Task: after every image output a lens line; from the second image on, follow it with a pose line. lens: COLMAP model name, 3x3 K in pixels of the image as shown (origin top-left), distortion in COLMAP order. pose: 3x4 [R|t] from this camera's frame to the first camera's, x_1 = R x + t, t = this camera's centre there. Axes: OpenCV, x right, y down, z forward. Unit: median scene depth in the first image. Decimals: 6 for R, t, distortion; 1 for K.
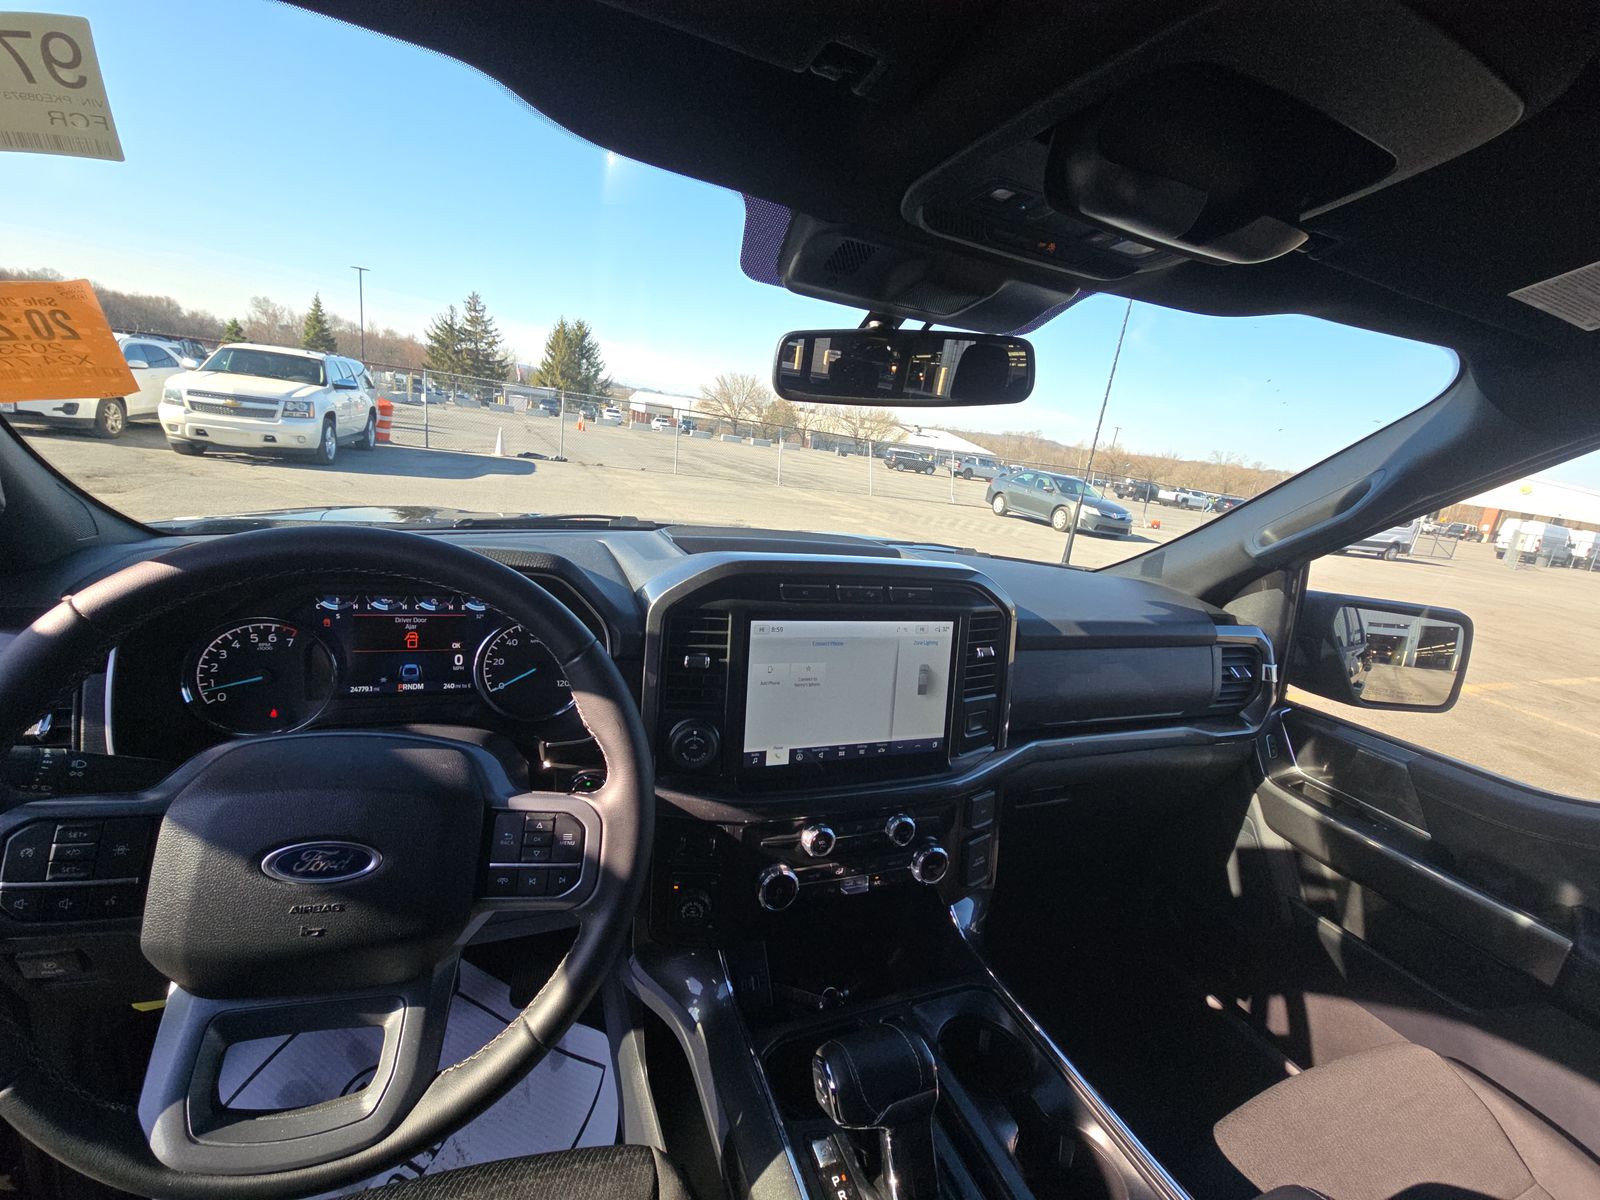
lens RADIAL K [[642.5, 0, 798.5], [0, 642.5, 568.8], [0, 0, 1]] dist [0.000789, -0.009027]
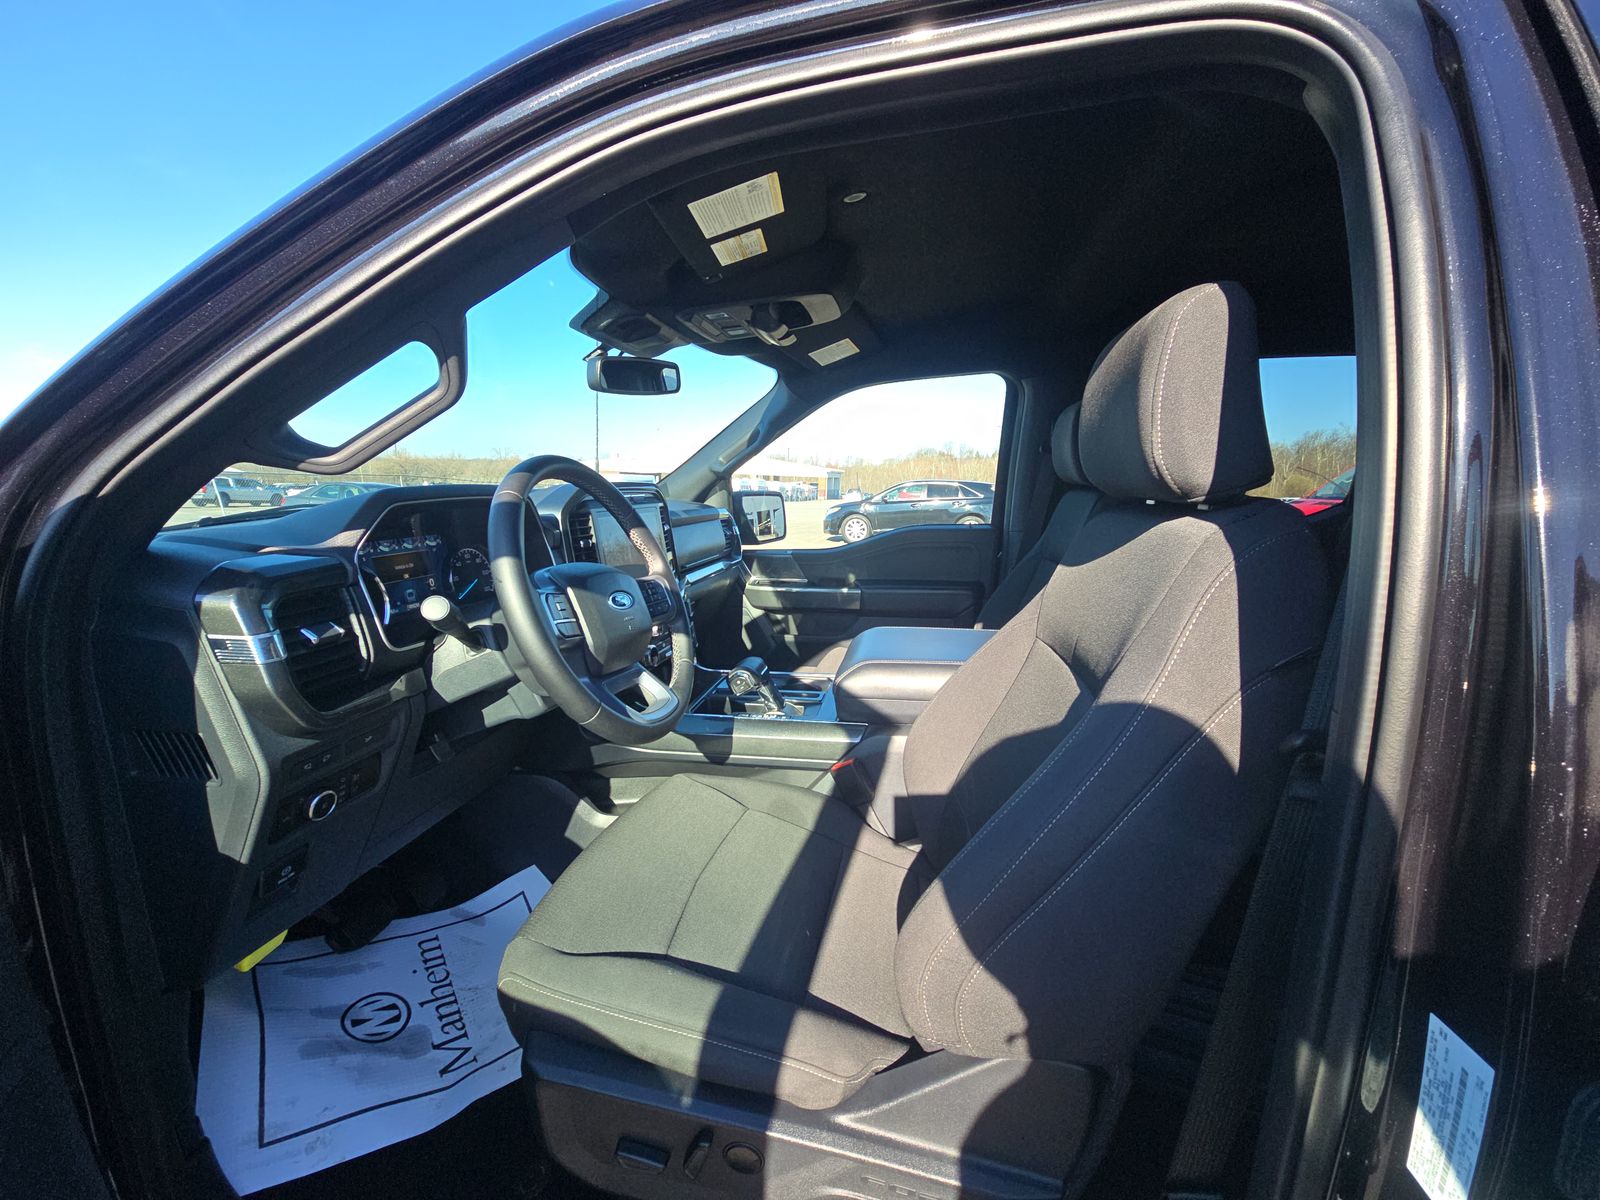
lens RADIAL K [[642.5, 0, 798.5], [0, 642.5, 568.8], [0, 0, 1]] dist [0.000789, -0.009027]
pose [[0.542024, -0.230619, 0.808100, -0.816420], [0.234945, 0.964848, 0.117766, 0.092068], [-0.806853, 0.126027, 0.577153, -0.291470]]
